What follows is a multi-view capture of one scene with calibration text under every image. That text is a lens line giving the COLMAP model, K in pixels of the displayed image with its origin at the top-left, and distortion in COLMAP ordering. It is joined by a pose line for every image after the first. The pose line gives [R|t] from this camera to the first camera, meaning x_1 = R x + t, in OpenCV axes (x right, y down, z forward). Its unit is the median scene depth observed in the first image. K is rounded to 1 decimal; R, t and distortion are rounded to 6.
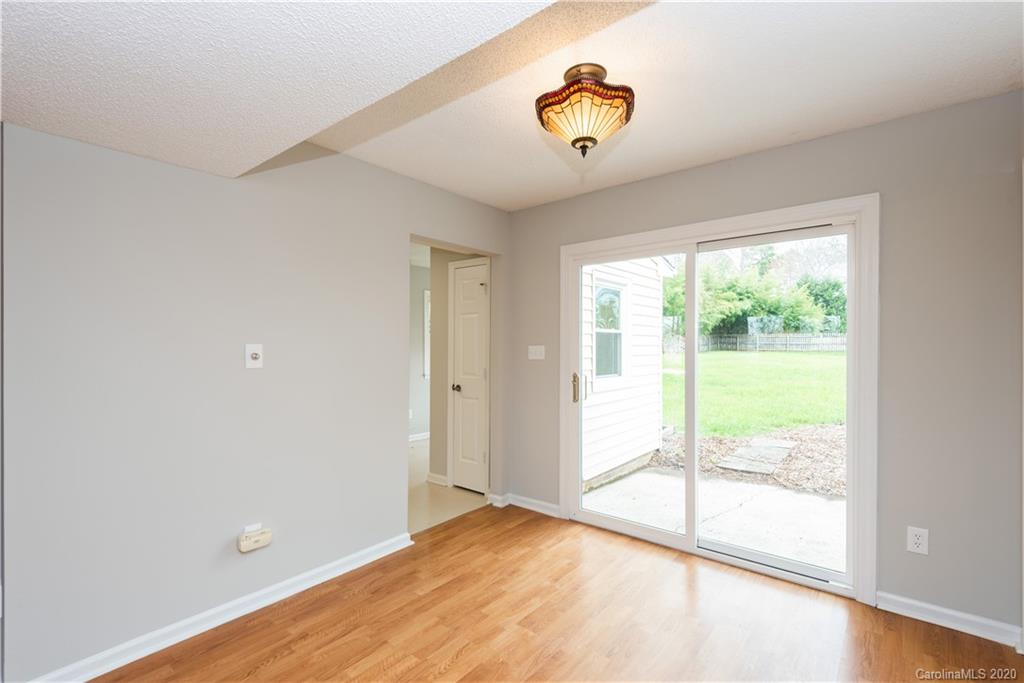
lens RADIAL K [[465.1, 0, 515.5], [0, 465.1, 346.9], [0, 0, 1]] dist [0.020442, -0.007281]
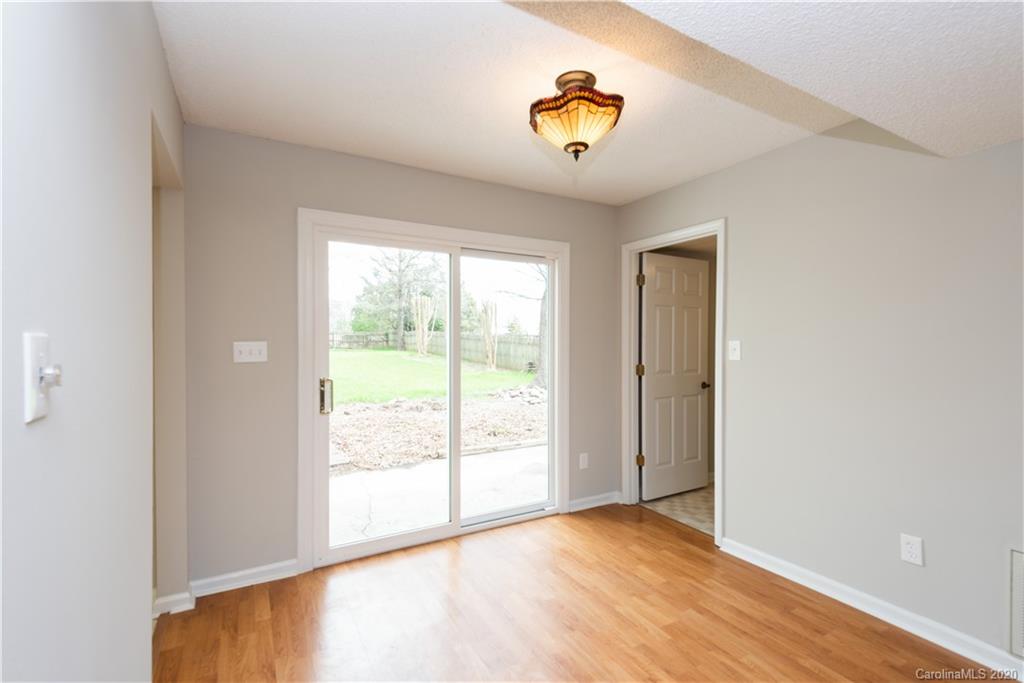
lens RADIAL K [[465.1, 0, 516.5], [0, 465.1, 343.7], [0, 0, 1]] dist [0.020442, -0.007281]
pose [[0.357366, -0.002890, 0.933960, -0.503132], [0.000793, 0.999996, 0.002791, -0.000969], [-0.933964, -0.000257, 0.357366, 0.434337]]
